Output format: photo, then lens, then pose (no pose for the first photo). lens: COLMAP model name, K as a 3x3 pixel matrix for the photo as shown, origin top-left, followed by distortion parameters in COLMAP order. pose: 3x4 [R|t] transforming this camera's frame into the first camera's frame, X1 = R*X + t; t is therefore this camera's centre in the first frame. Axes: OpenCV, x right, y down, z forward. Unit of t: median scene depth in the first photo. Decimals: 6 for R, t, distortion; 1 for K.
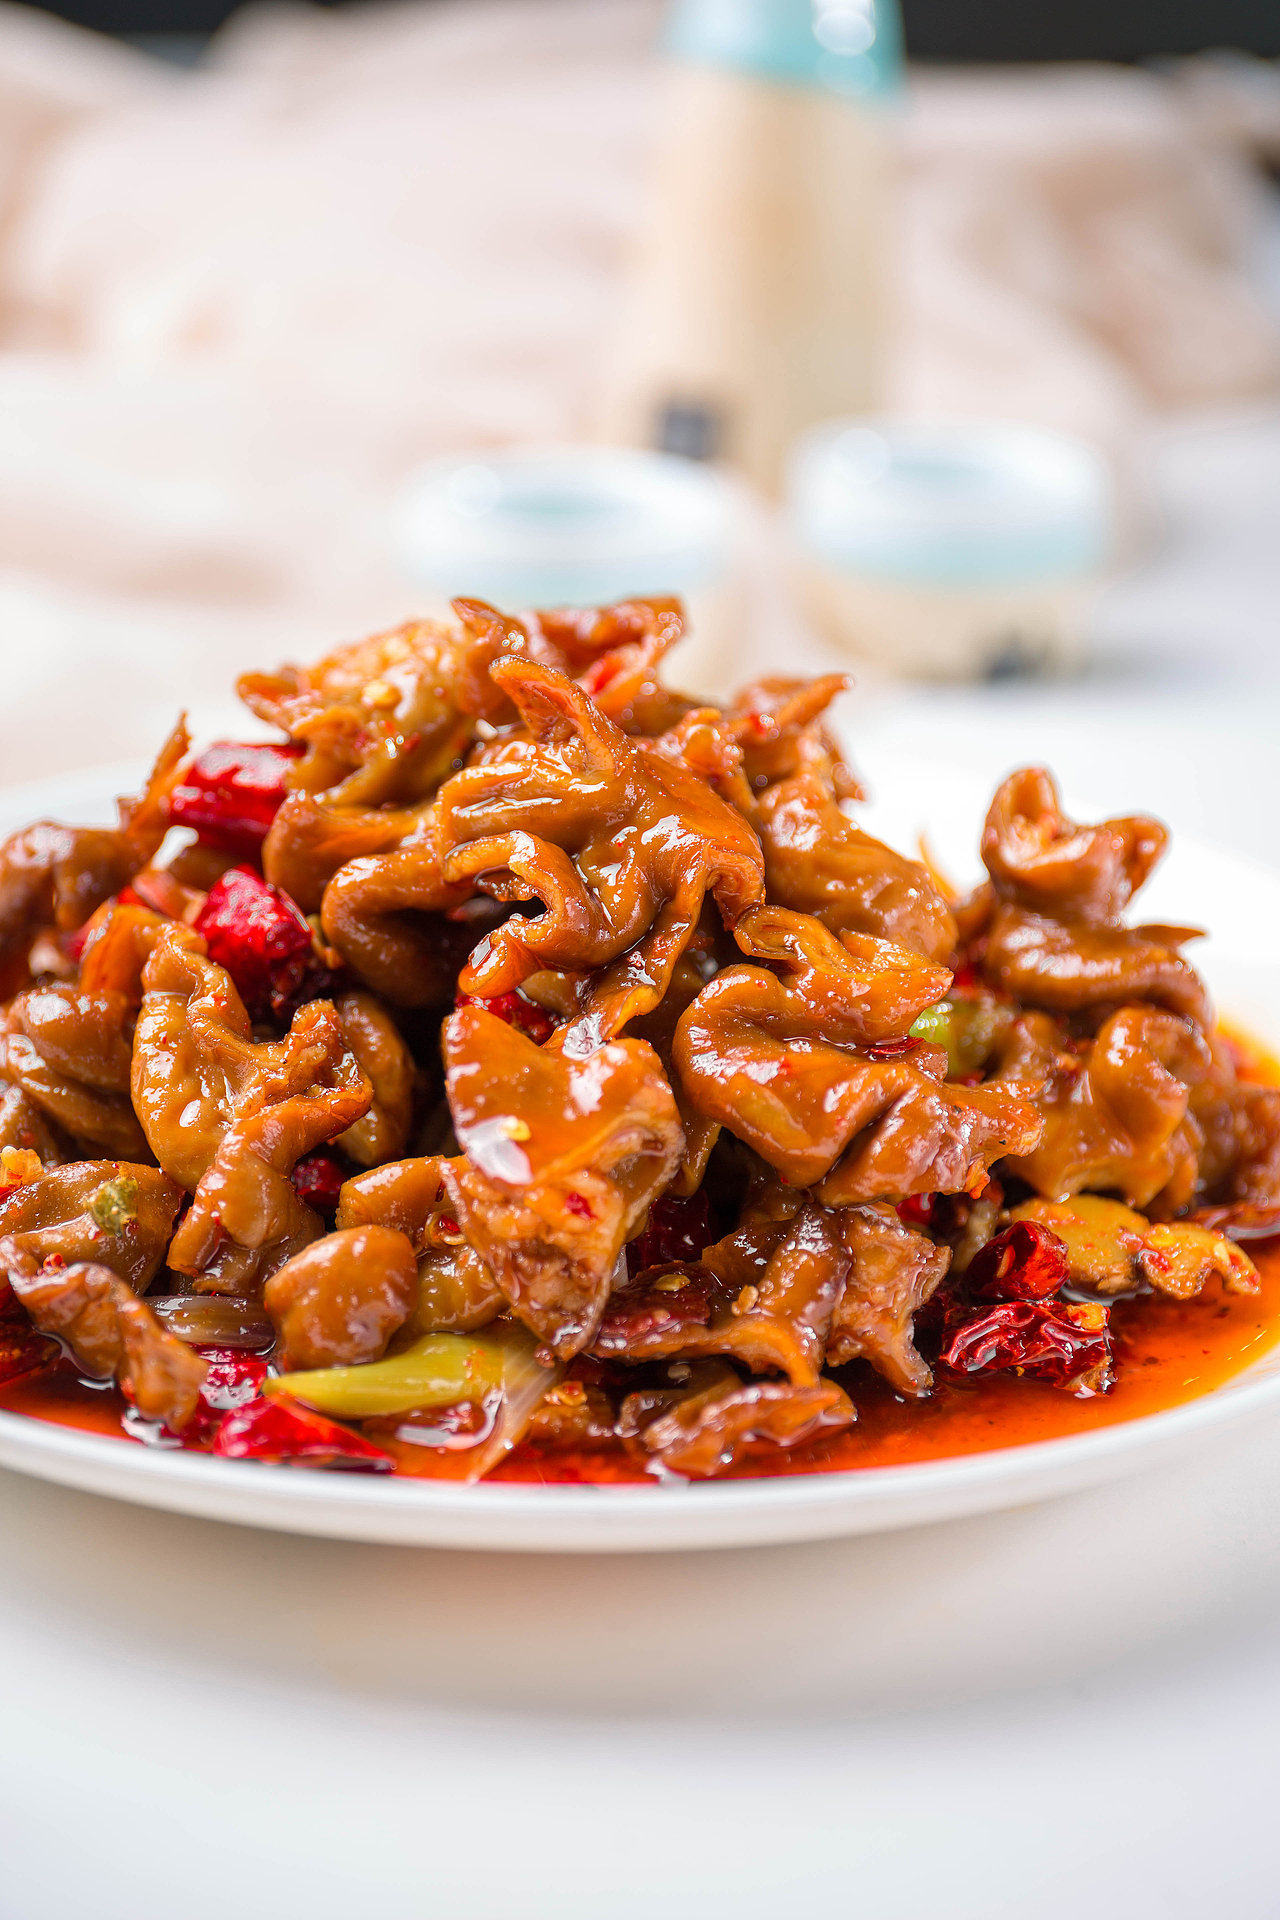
lens RADIAL K [[3491.4, 0, 635.4], [0, 3491.4, 966.5], [0, 0, 1]] dist [0.084637, 0.000000]
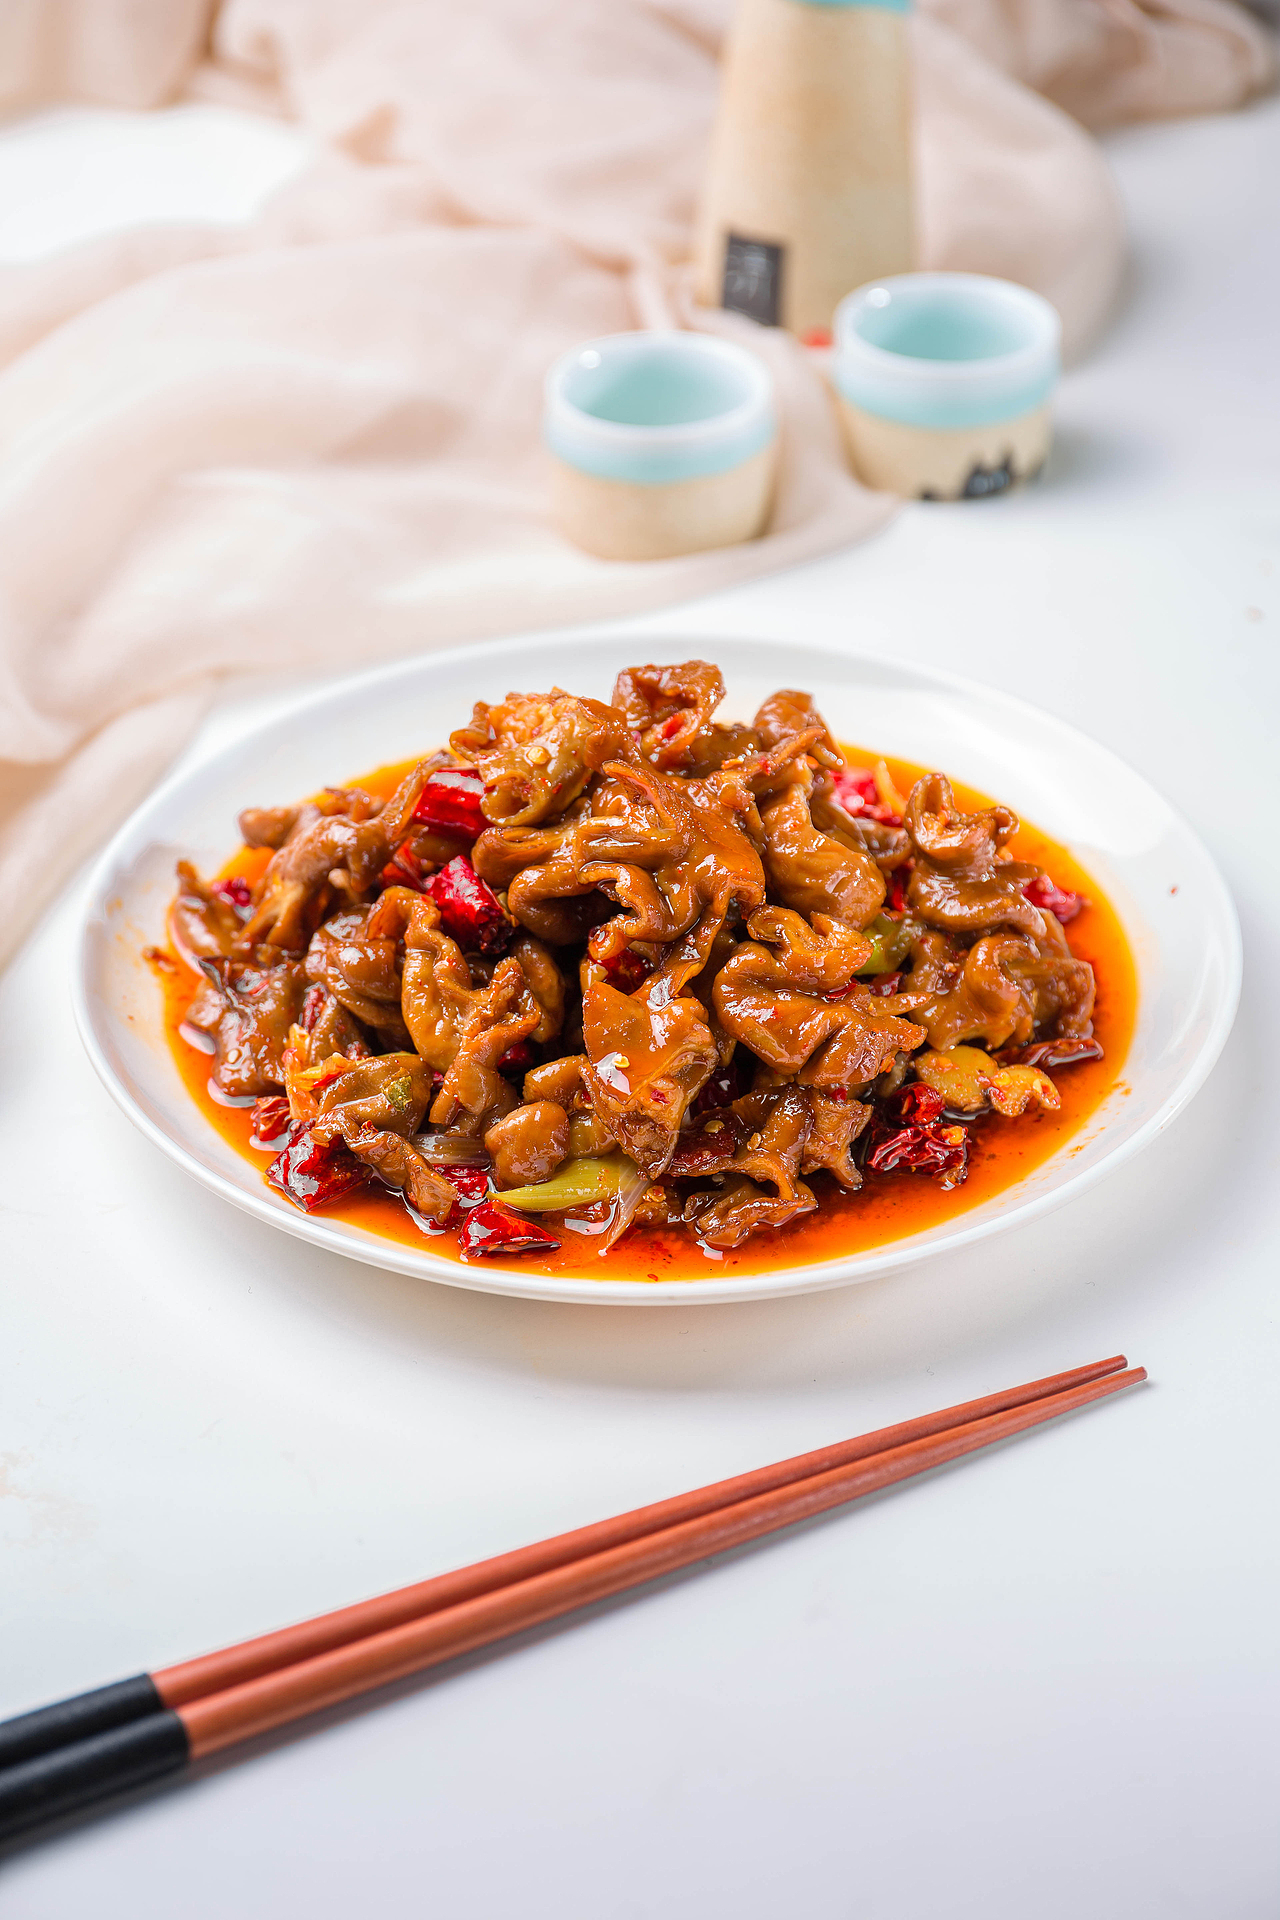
lens RADIAL K [[3491.4, 0, 643.6], [0, 3491.4, 963.3], [0, 0, 1]] dist [0.084637, 0.000000]
pose [[0.998896, -0.015525, -0.044344, 0.051765], [0.024757, 0.976091, 0.215947, -0.354078], [0.039931, -0.216806, 0.975398, -0.670174]]
